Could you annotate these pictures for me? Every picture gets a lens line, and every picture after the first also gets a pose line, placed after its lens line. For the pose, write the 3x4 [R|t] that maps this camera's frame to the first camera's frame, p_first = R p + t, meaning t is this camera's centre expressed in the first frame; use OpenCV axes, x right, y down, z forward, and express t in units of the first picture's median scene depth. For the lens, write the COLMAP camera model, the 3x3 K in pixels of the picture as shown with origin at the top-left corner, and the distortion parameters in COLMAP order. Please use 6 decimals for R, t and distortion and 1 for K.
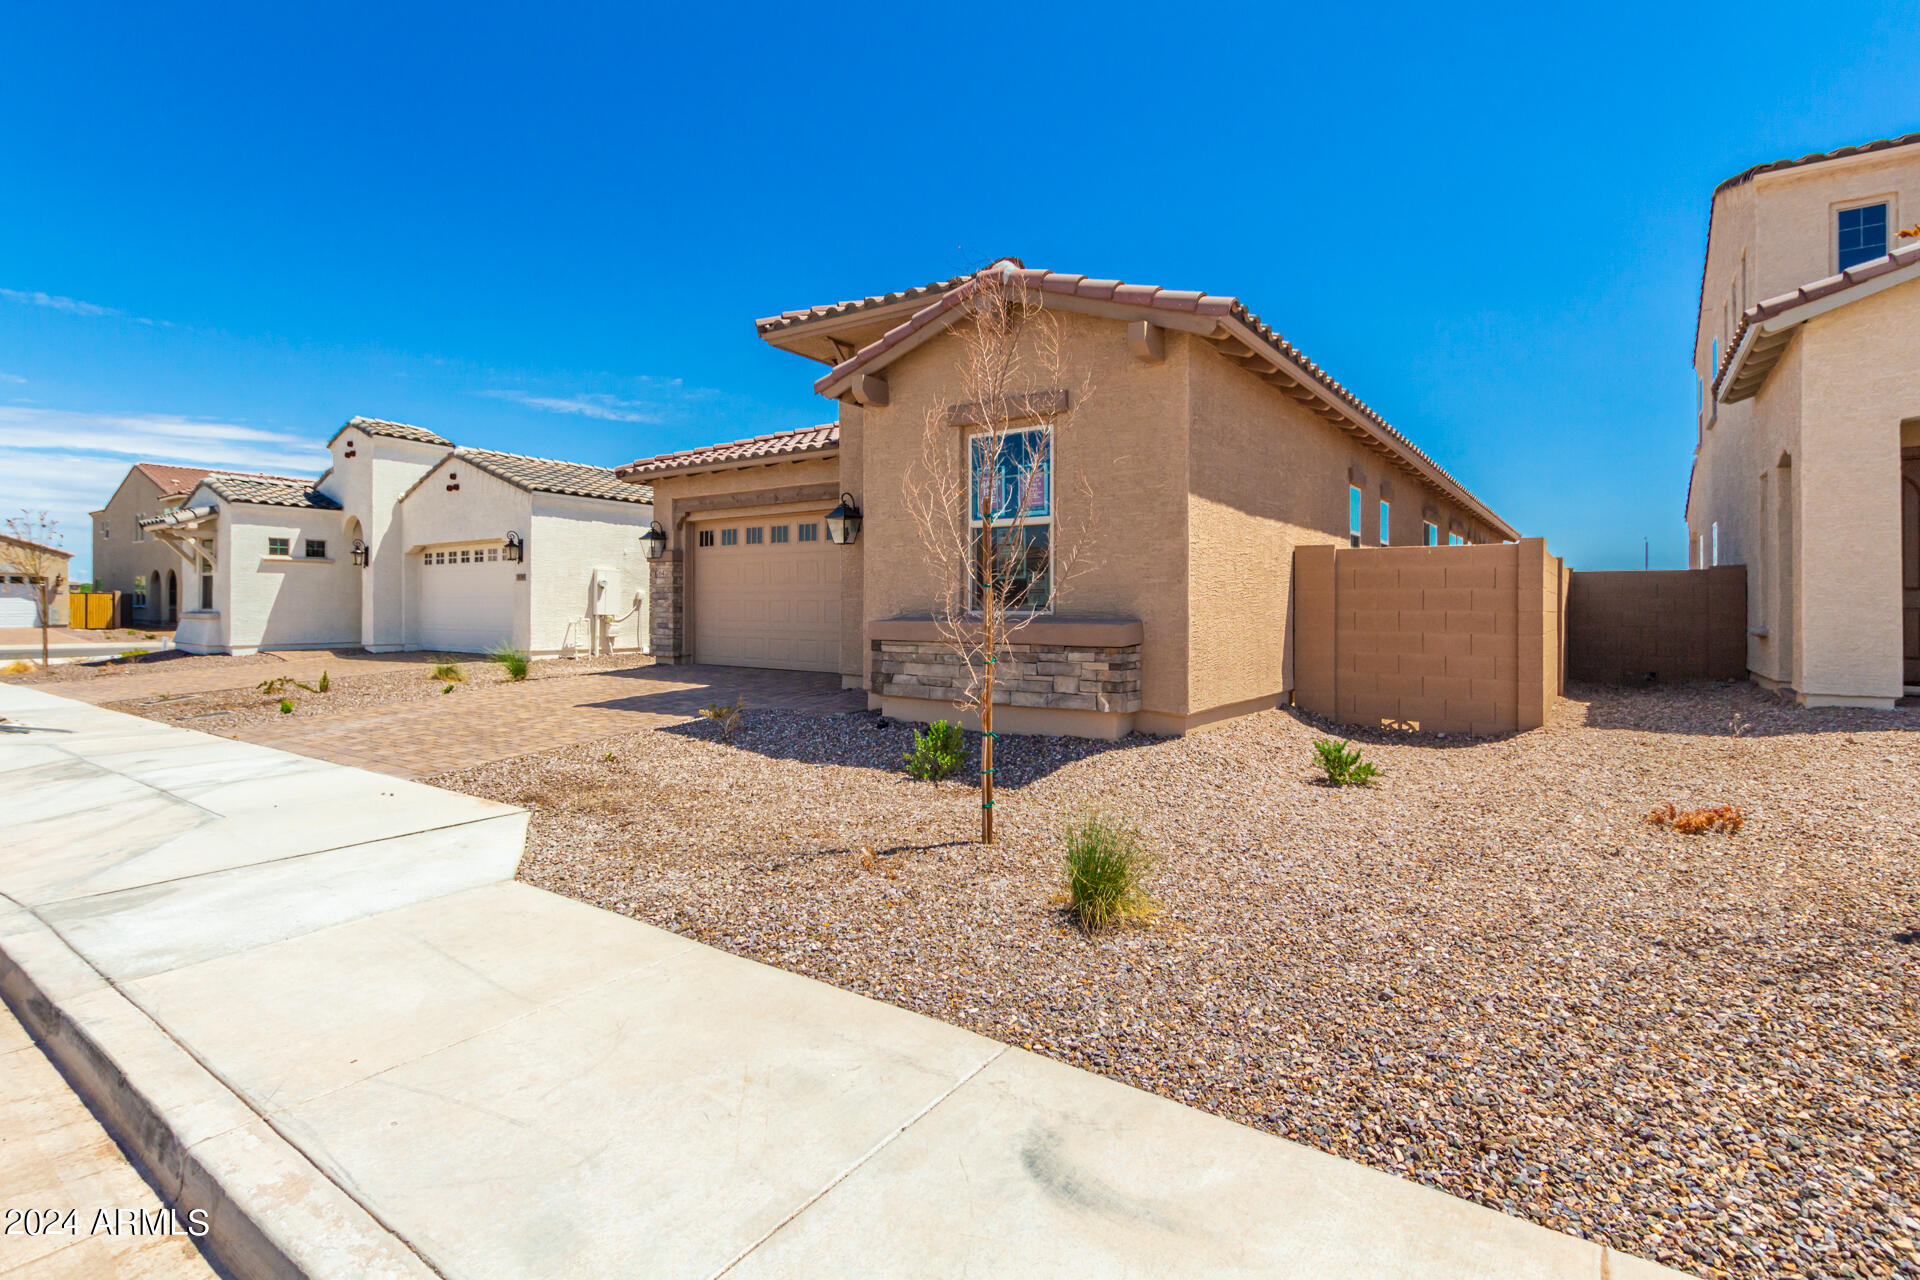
lens RADIAL K [[903.2, 0, 965.9], [0, 903.2, 595.2], [0, 0, 1]] dist [-0.019432, -0.000175]
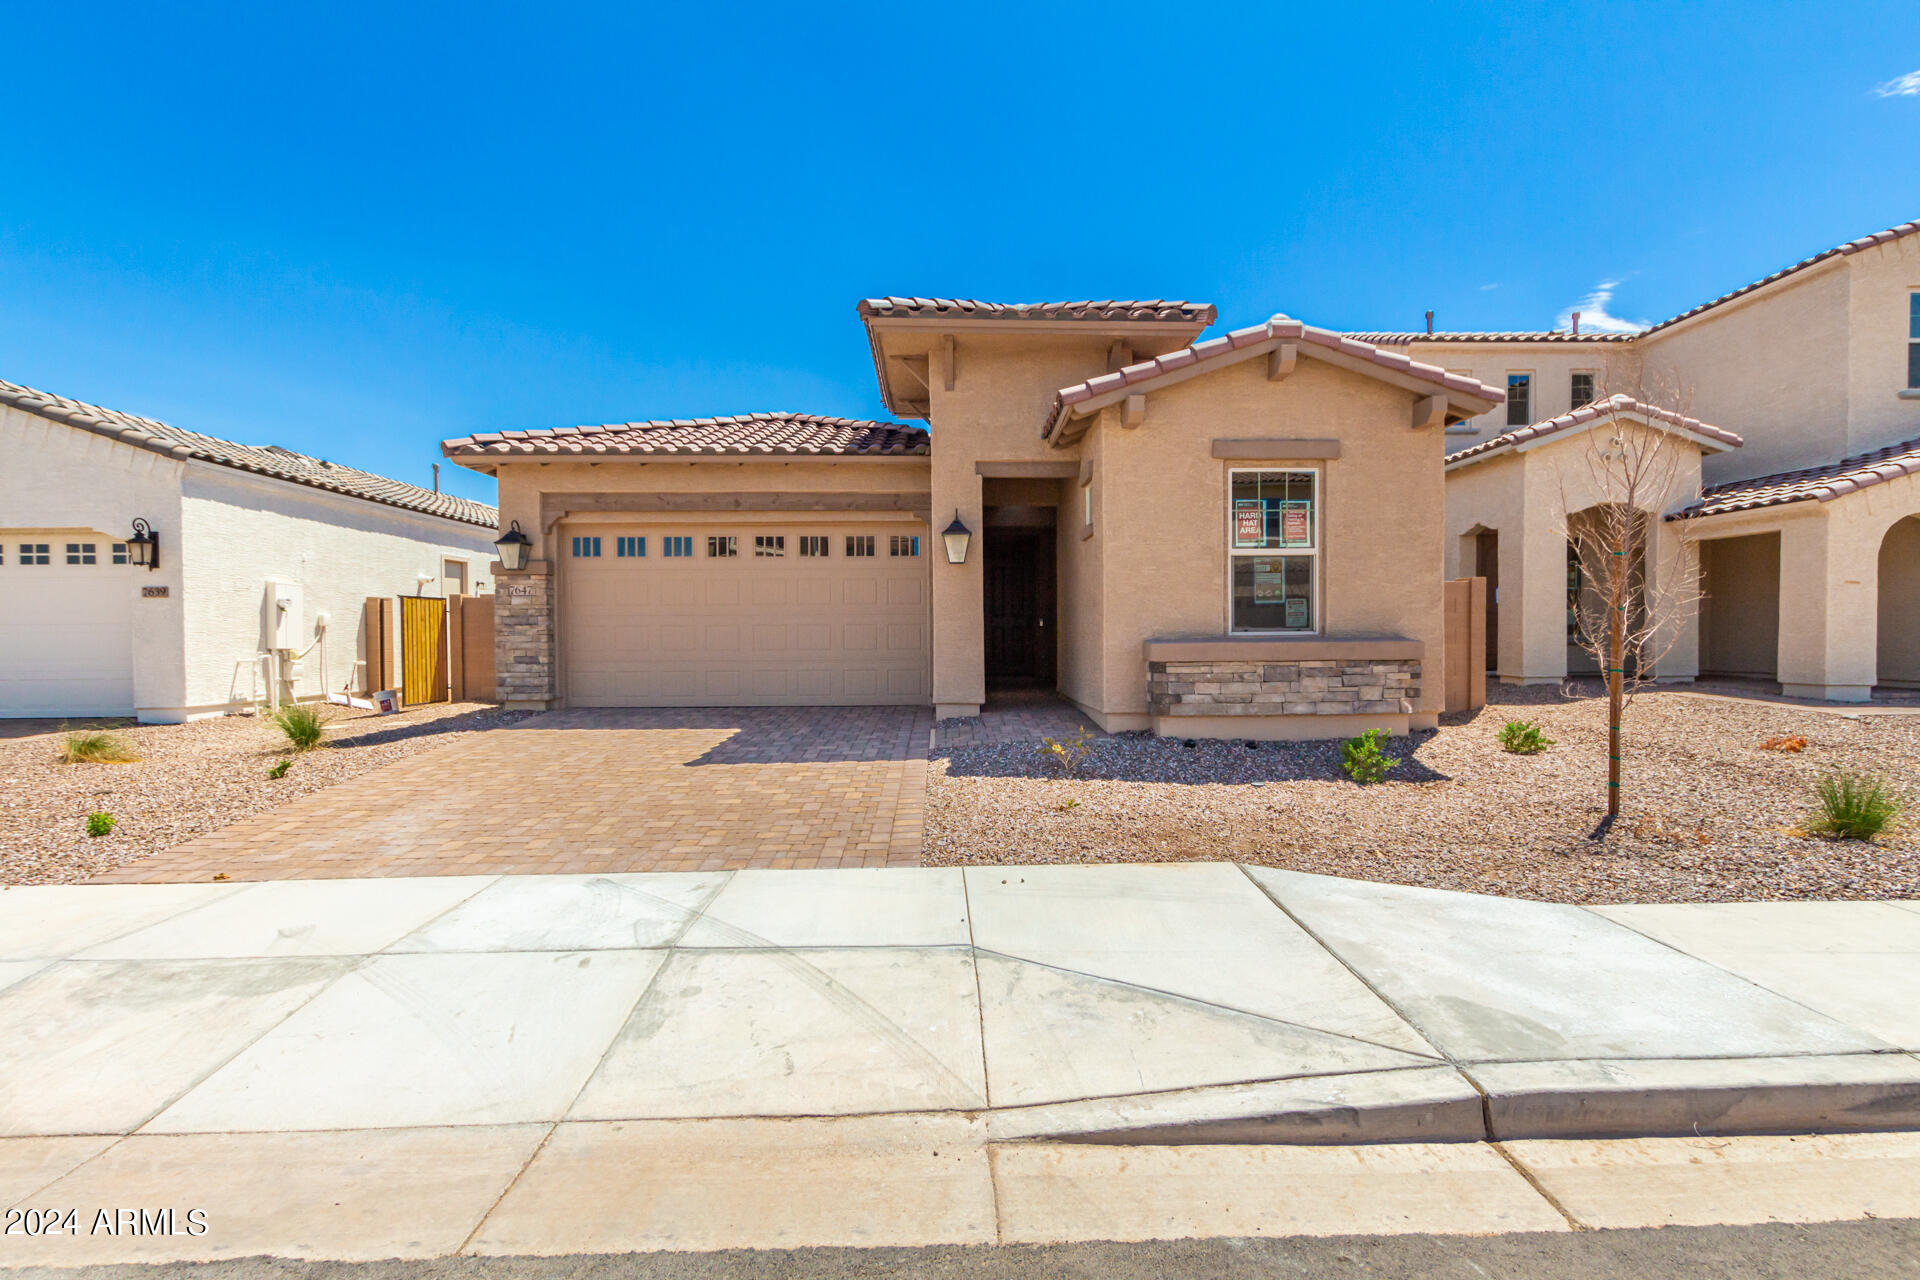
lens RADIAL K [[912.4, 0, 960.0], [0, 912.4, 640.0], [0, 0, 1]] dist [0.000178, -0.000021]
pose [[0.807475, -0.016474, 0.589672, -0.537652], [0.002606, 0.999700, 0.024361, -0.000459], [-0.589896, -0.018134, 0.807275, 0.185695]]
